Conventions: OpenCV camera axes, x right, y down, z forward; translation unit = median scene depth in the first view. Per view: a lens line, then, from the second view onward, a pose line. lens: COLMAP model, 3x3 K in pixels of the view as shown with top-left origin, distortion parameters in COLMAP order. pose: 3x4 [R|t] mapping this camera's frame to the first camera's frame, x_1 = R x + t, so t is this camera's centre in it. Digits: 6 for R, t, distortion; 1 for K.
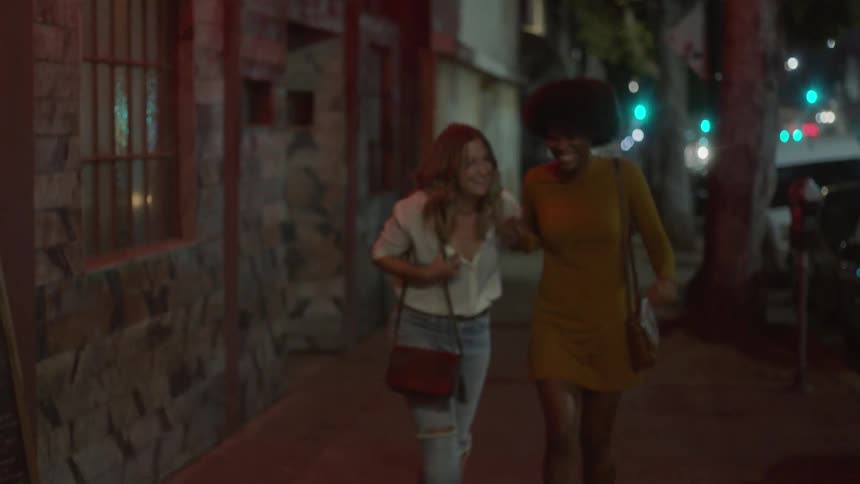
lens RADIAL K [[1859.4, 0, 430.0], [0, 1859.4, 242.0], [0, 0, 1]] dist [-0.020393, -0.316598]
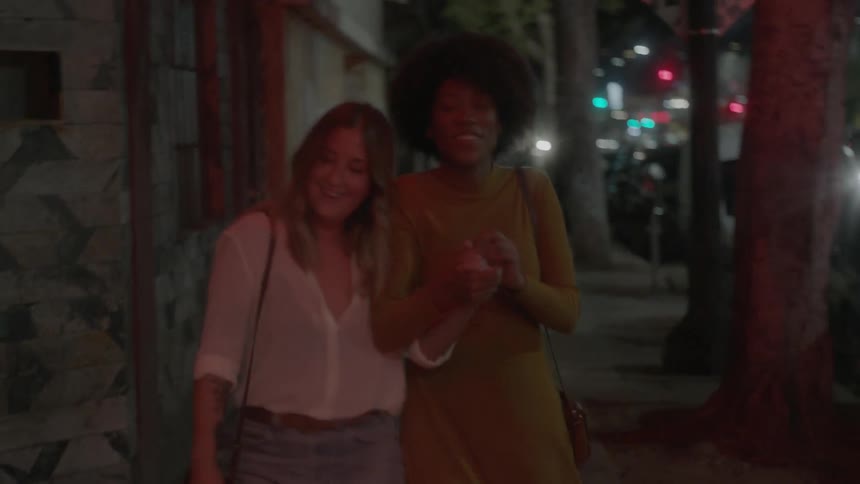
lens RADIAL K [[1679.0, 0, 430.0], [0, 1679.0, 242.0], [0, 0, 1]] dist [0.012648, -0.006044]
pose [[0.995313, -0.034837, 0.090209, -0.002021], [0.034129, 0.999373, 0.009384, -0.027736], [-0.090479, -0.006262, 0.995879, 0.511280]]
